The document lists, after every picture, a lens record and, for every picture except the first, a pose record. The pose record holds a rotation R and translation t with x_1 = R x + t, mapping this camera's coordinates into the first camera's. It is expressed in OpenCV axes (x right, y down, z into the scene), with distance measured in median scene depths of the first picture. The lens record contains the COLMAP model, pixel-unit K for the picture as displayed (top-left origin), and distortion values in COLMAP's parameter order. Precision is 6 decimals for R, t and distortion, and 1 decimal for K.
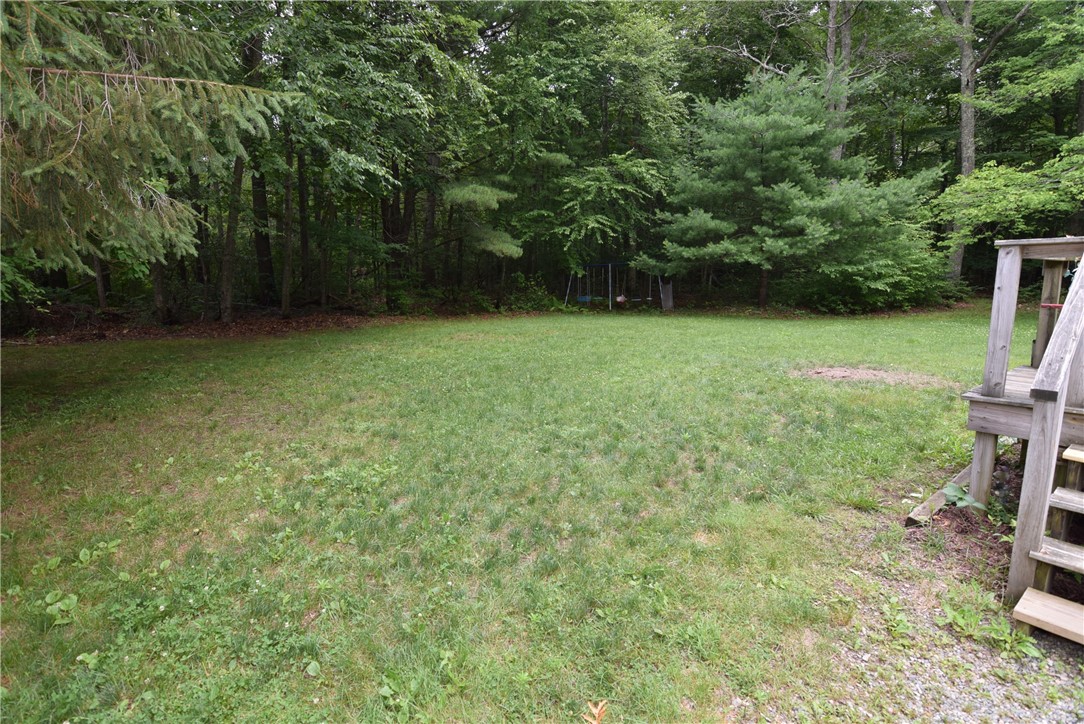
lens RADIAL K [[520.5, 0, 541.0], [0, 520.5, 356.8], [0, 0, 1]] dist [-0.005859, -0.000639]
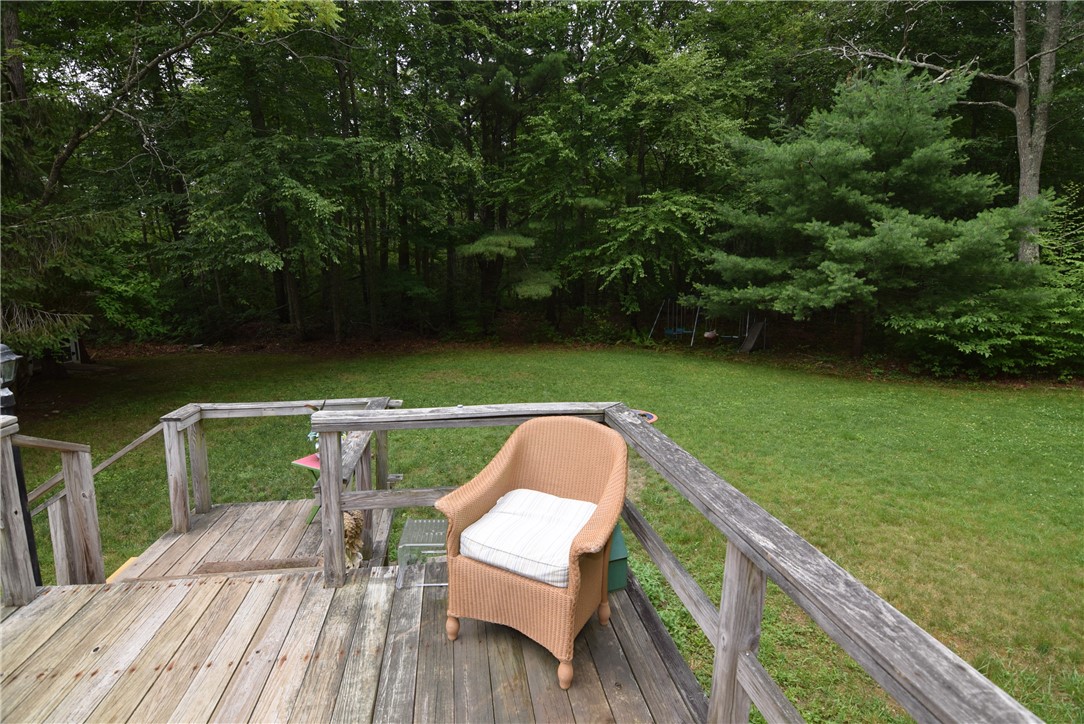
lens RADIAL K [[539.1, 0, 536.8], [0, 539.1, 366.3], [0, 0, 1]] dist [-0.009842, -0.005127]
pose [[0.875031, 0.090592, -0.475514, 0.463909], [-0.083725, 0.995851, 0.035655, -0.084058], [0.476771, 0.008613, 0.878985, 0.011153]]
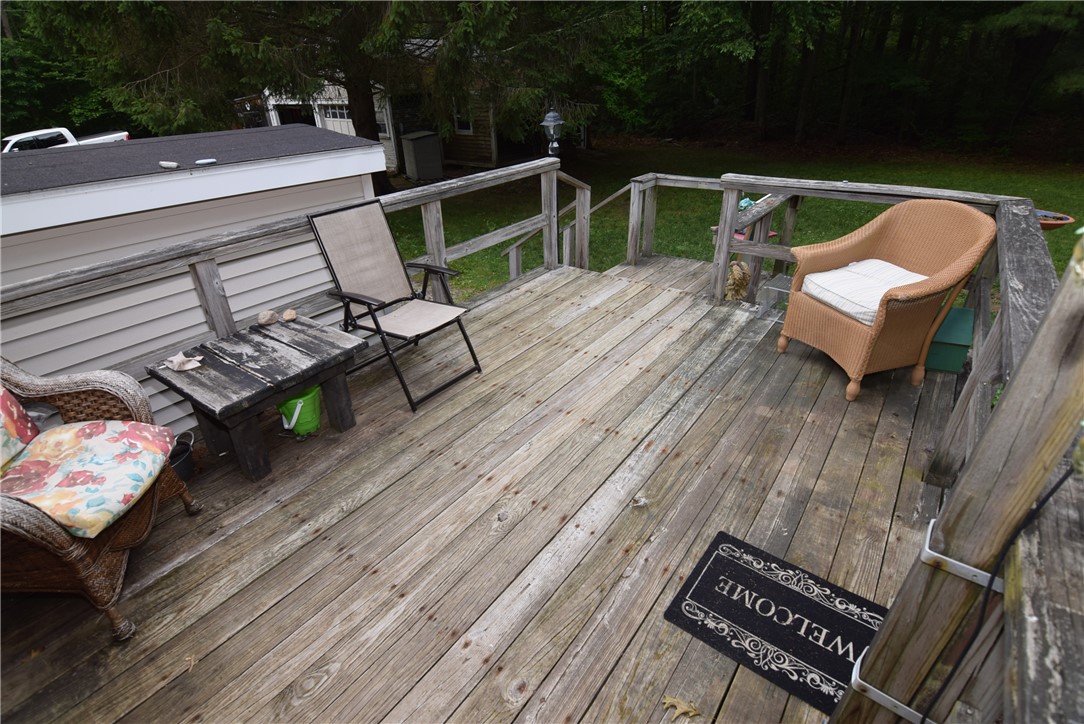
lens RADIAL K [[539.1, 0, 540.5], [0, 539.1, 359.7], [0, 0, 1]] dist [-0.009842, -0.005127]
pose [[0.276885, 0.448896, -0.849604, 0.524229], [-0.117148, 0.893346, 0.433830, -0.077391], [0.953735, -0.020592, 0.299942, -0.014679]]
